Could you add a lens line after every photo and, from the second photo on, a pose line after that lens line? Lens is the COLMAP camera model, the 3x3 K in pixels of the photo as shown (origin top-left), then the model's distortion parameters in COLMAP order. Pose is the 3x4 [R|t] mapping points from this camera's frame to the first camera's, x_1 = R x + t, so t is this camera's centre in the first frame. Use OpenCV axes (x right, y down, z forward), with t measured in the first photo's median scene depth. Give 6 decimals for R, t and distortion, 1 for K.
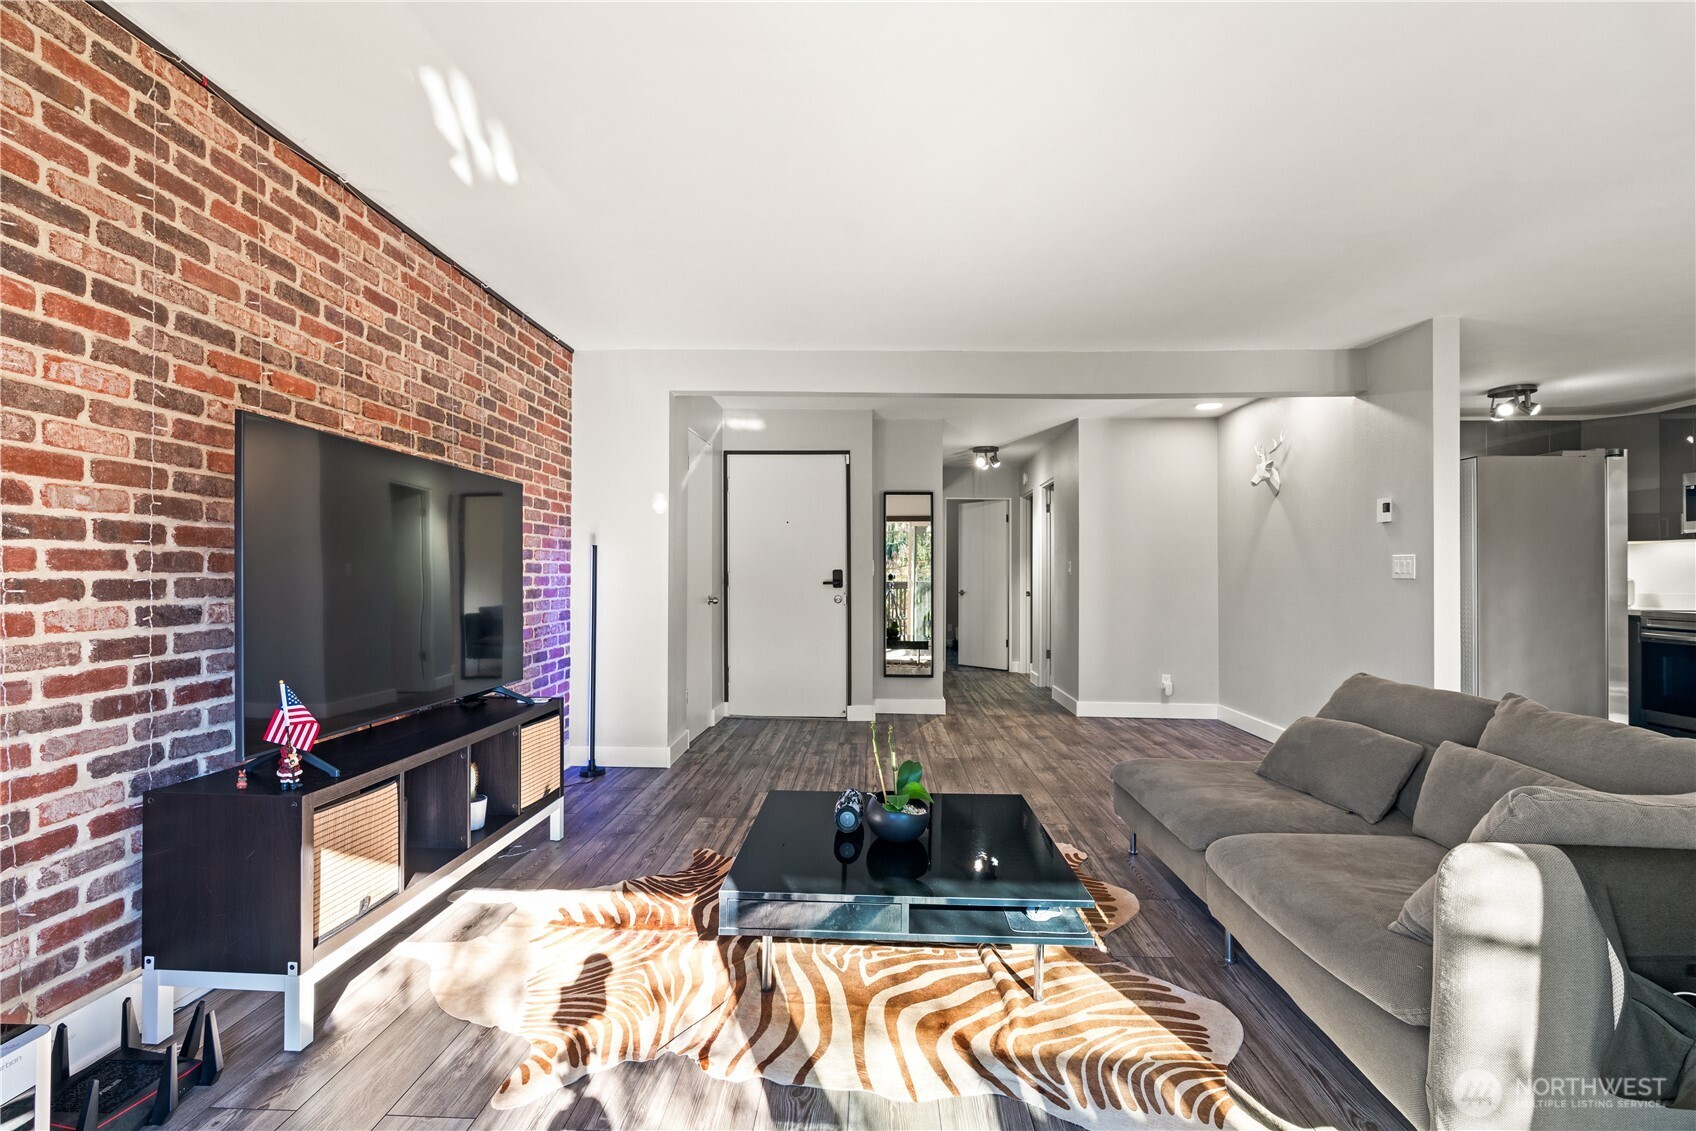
lens RADIAL K [[770.5, 0, 839.4], [0, 770.5, 566.8], [0, 0, 1]] dist [-0.014109, 0.005913]
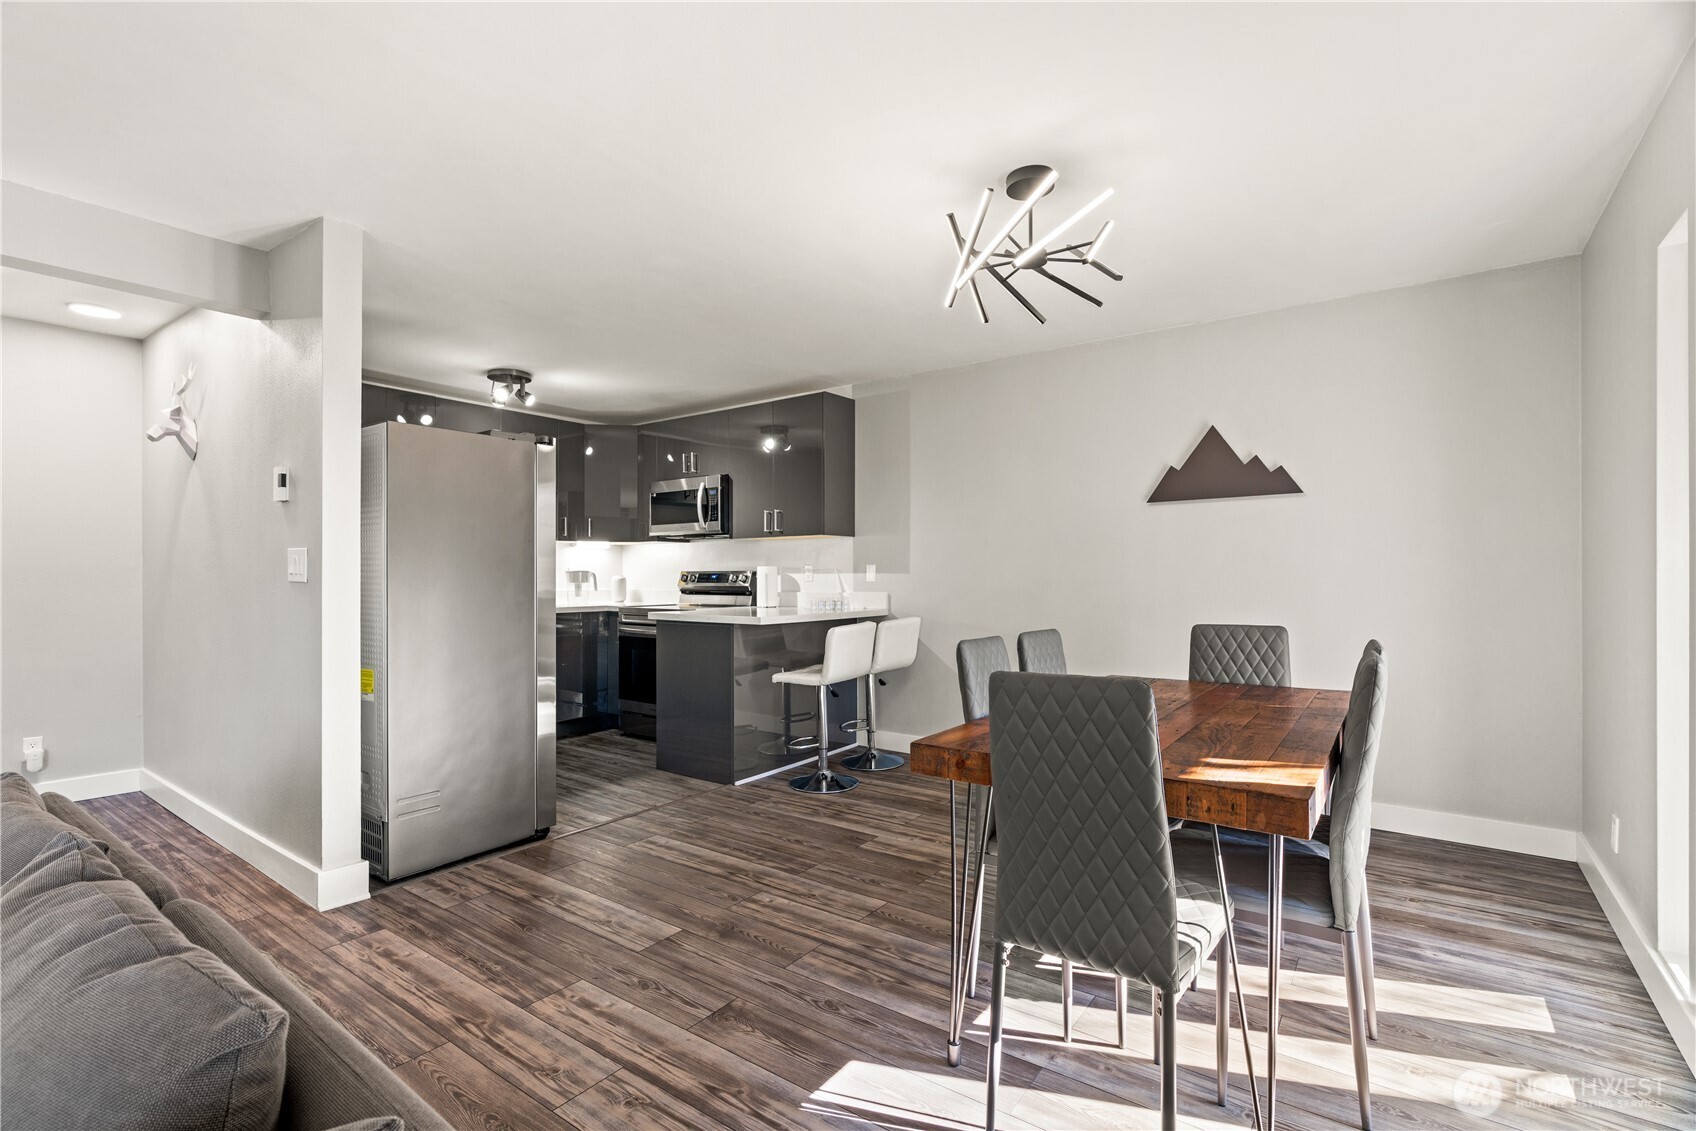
lens RADIAL K [[770.5, 0, 843.5], [0, 770.5, 575.6], [0, 0, 1]] dist [-0.014109, 0.005913]
pose [[0.551477, -0.007944, 0.834152, 0.604171], [-0.006197, 0.999888, 0.013620, -0.004621], [-0.834167, -0.012680, 0.551366, 0.262691]]
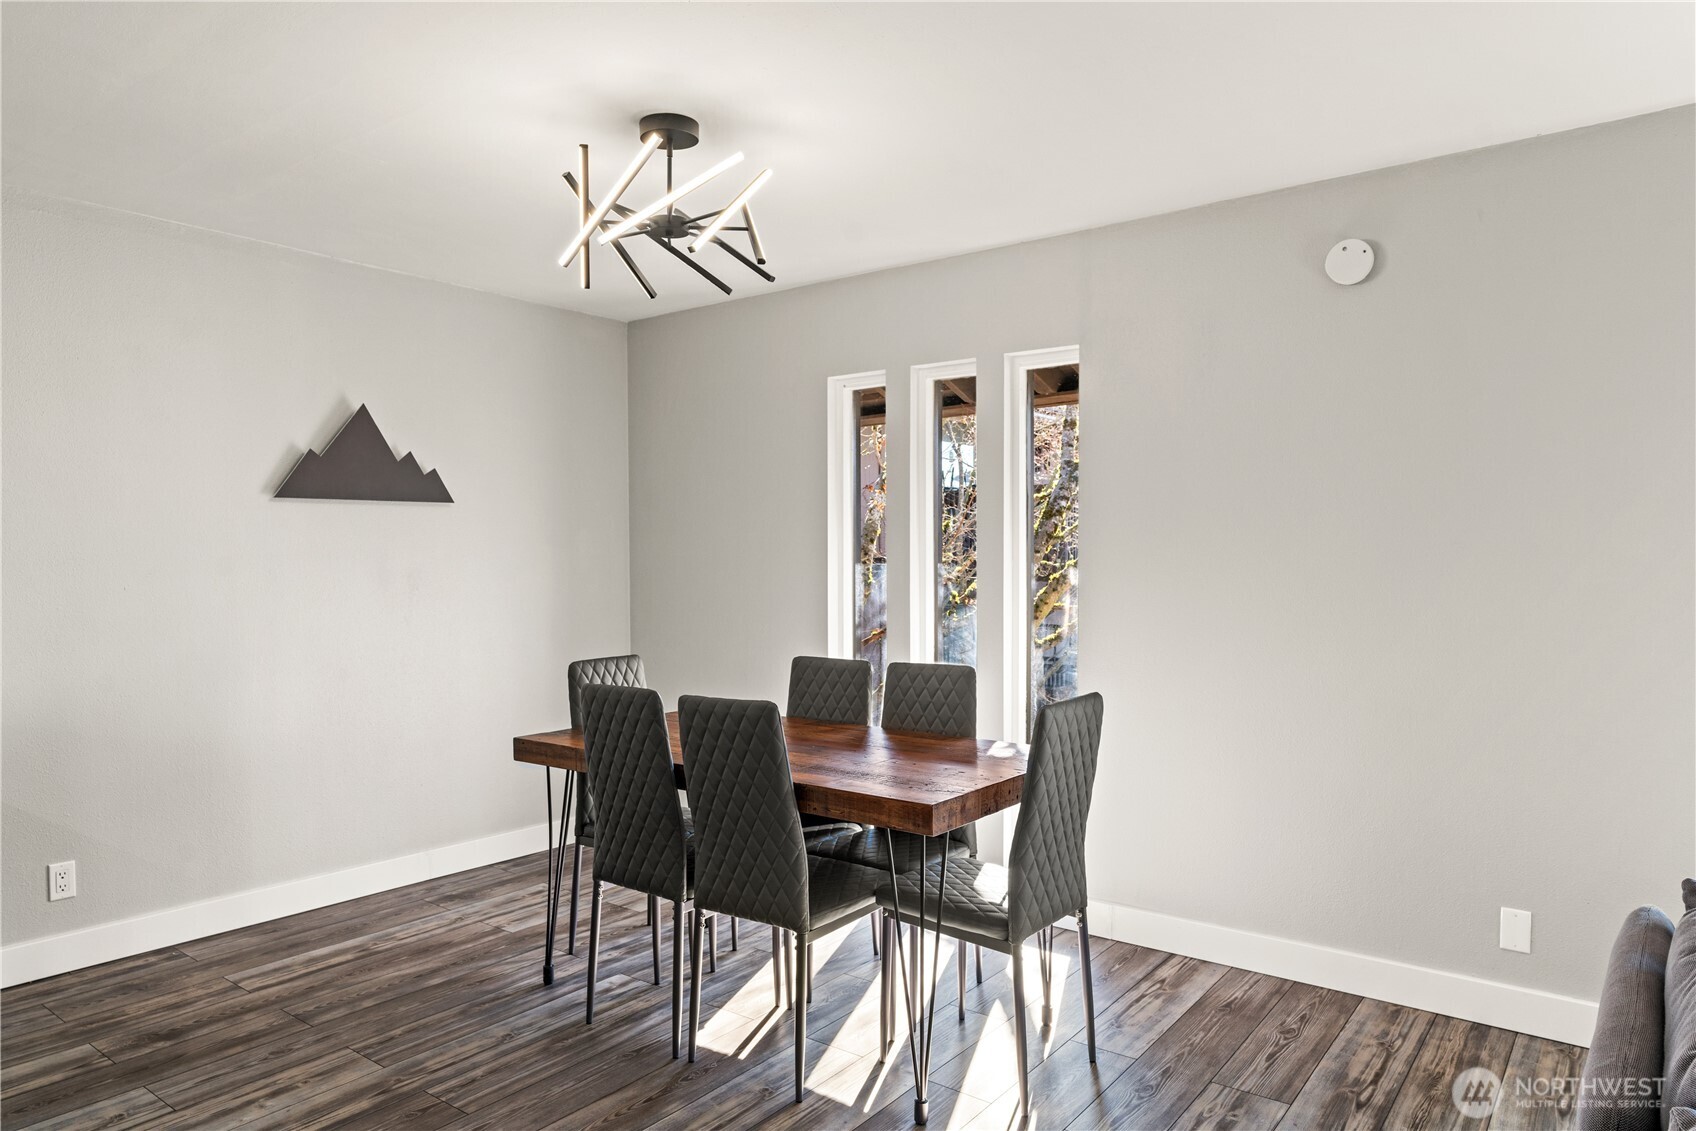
lens RADIAL K [[1108.1, 0, 832.7], [0, 1108.1, 593.8], [0, 0, 1]] dist [-0.022074, 0.001862]
pose [[-0.816909, -0.018228, 0.576478, 0.735318], [-0.009962, 0.999797, 0.017496, -0.033957], [-0.576680, 0.008550, -0.816925, 1.300958]]
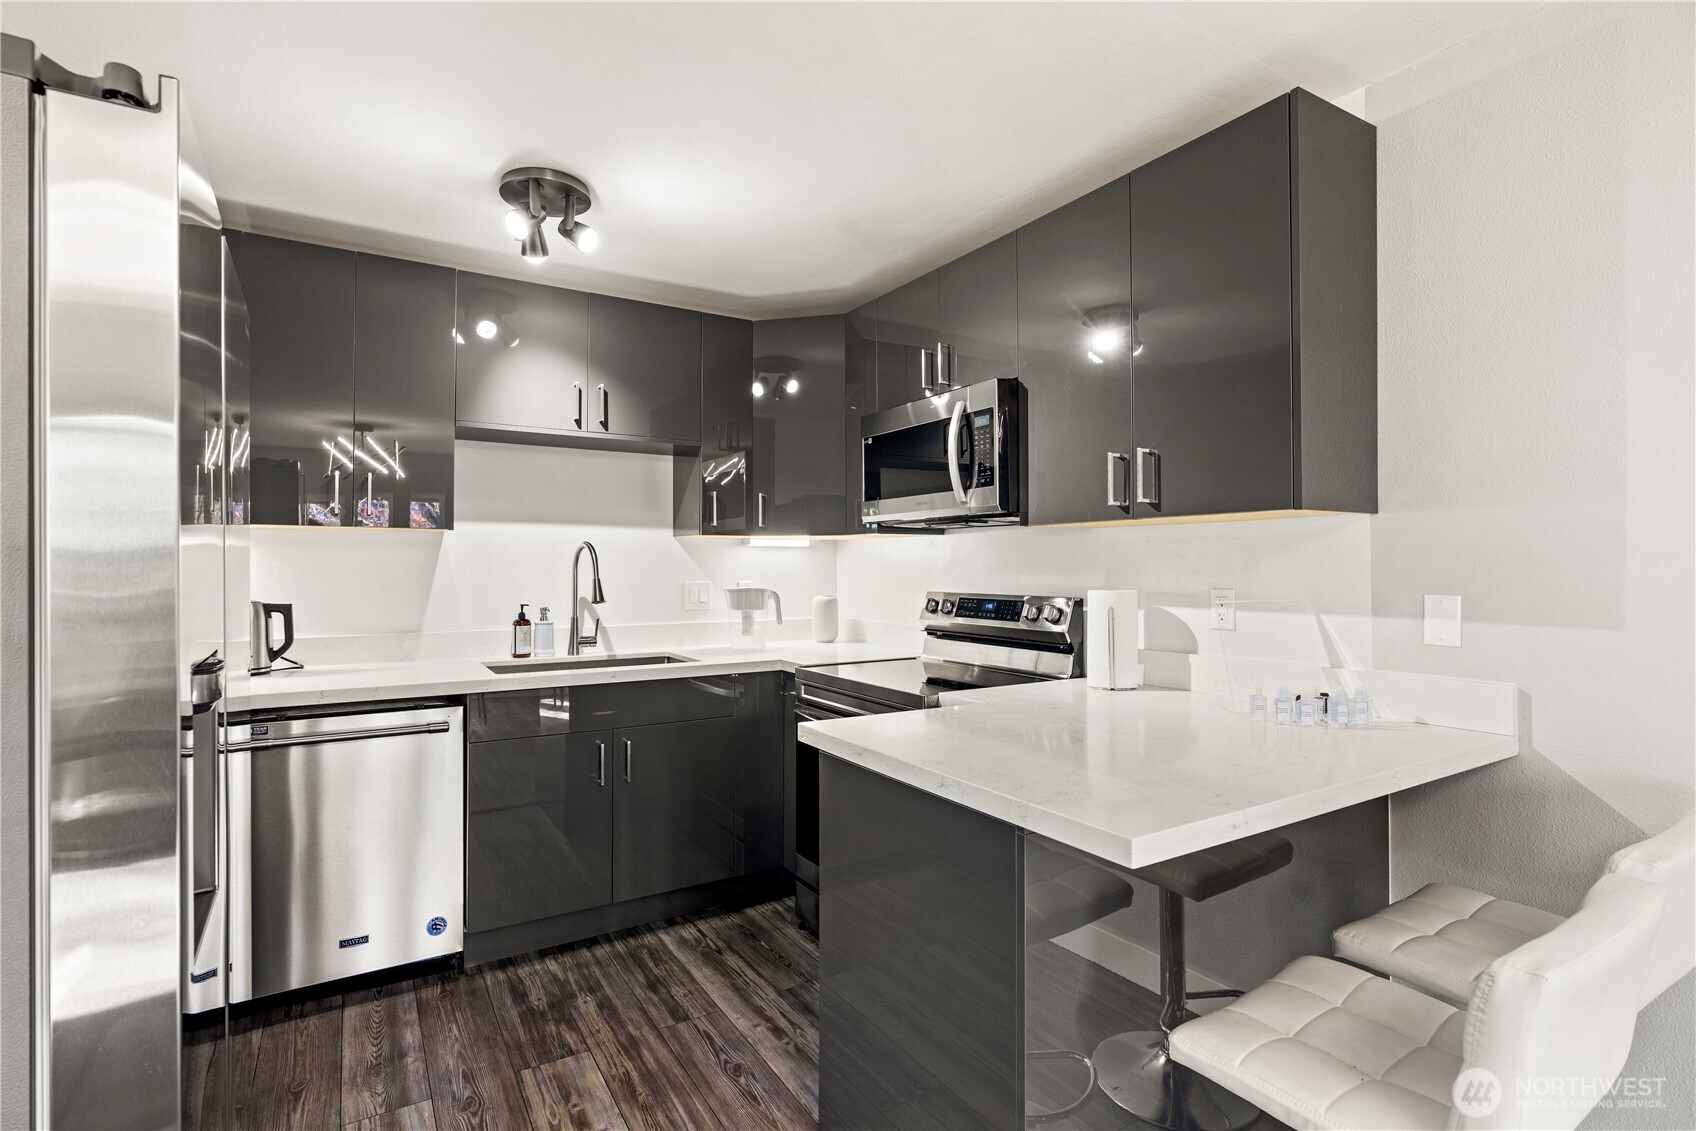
lens RADIAL K [[813.9, 0, 836.8], [0, 813.9, 557.0], [0, 0, 1]] dist [-0.008549, 0.001545]
pose [[0.822544, -0.003140, 0.568692, 1.385281], [0.000506, 0.999988, 0.004789, -0.039197], [-0.568701, -0.003652, 0.822537, 0.948480]]
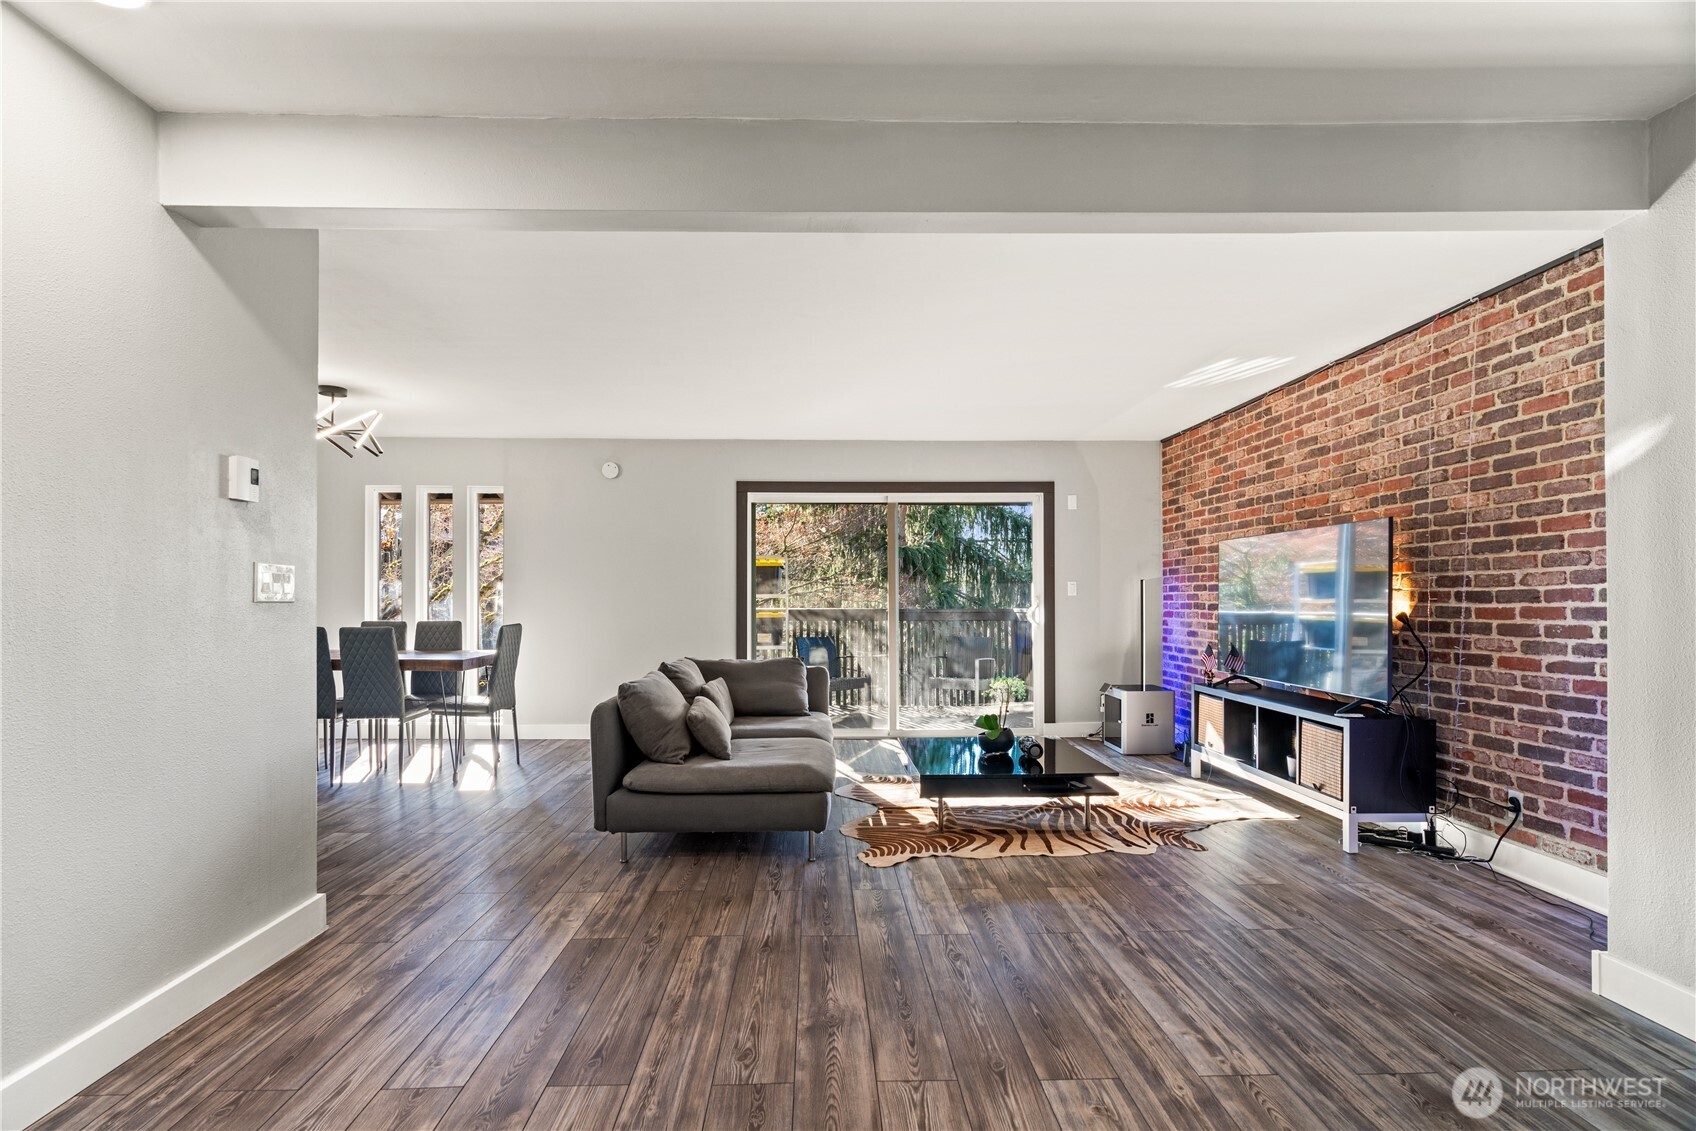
lens RADIAL K [[770.5, 0, 840.9], [0, 770.5, 599.9], [0, 0, 1]] dist [-0.014109, 0.005913]
pose [[-0.996964, -0.007216, -0.077526, 0.474767], [-0.006501, 0.999934, -0.009467, 0.022813], [0.077589, -0.008934, -0.996945, 2.287506]]
